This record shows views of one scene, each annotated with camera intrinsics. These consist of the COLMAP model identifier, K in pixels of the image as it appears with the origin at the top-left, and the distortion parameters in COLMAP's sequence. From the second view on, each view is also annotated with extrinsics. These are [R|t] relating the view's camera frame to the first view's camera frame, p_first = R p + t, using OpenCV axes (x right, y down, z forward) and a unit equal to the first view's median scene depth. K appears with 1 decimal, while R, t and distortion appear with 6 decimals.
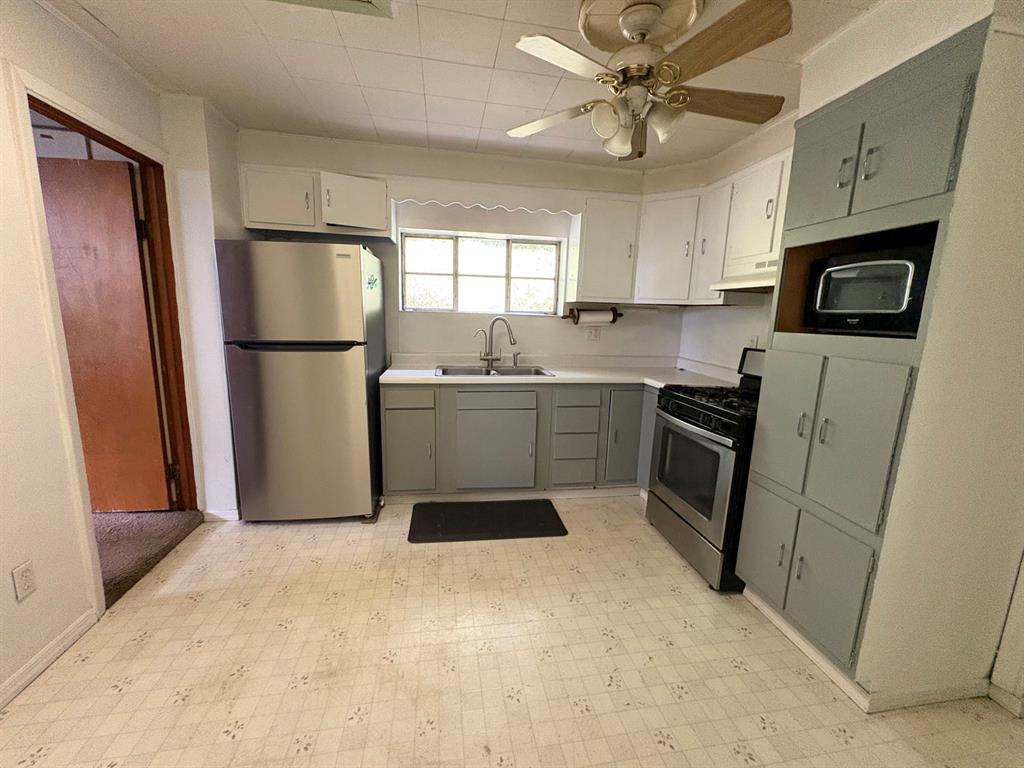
lens RADIAL K [[410.6, 0, 514.3], [0, 410.6, 384.4], [0, 0, 1]] dist [0.000641, 0.000087]
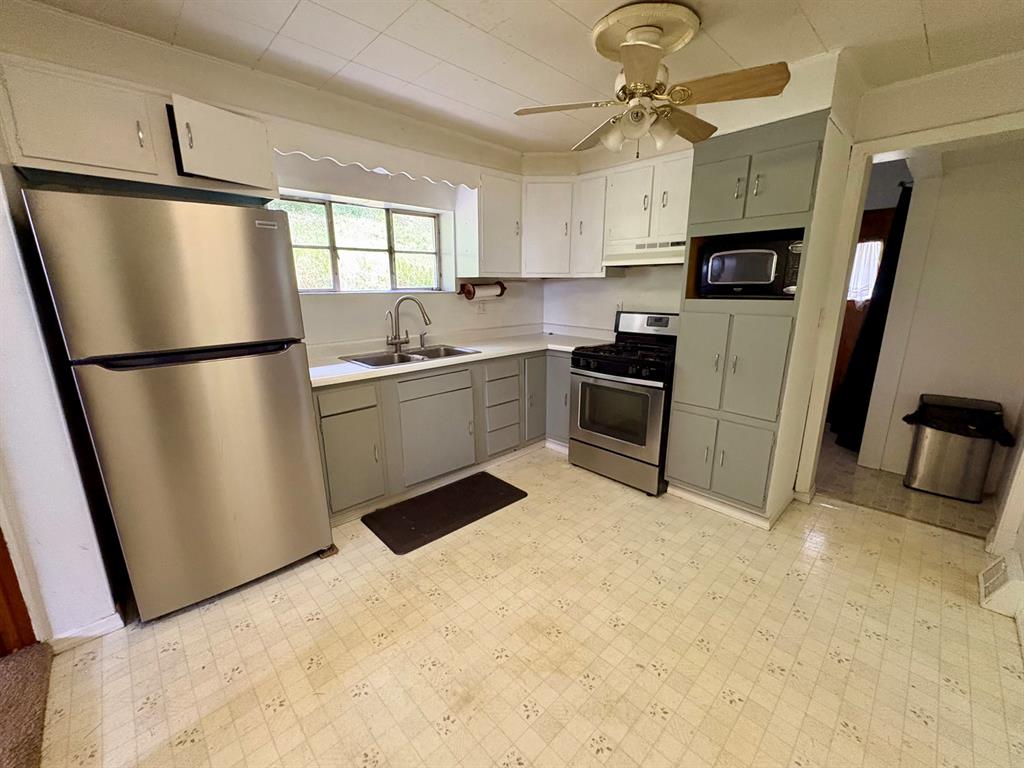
lens RADIAL K [[410.6, 0, 514.5], [0, 410.6, 384.5], [0, 0, 1]] dist [0.000641, 0.000087]
pose [[0.827914, -0.164938, 0.536054, -0.433193], [0.124815, 0.985996, 0.110608, -0.048168], [-0.546790, -0.024666, 0.836907, 0.108873]]
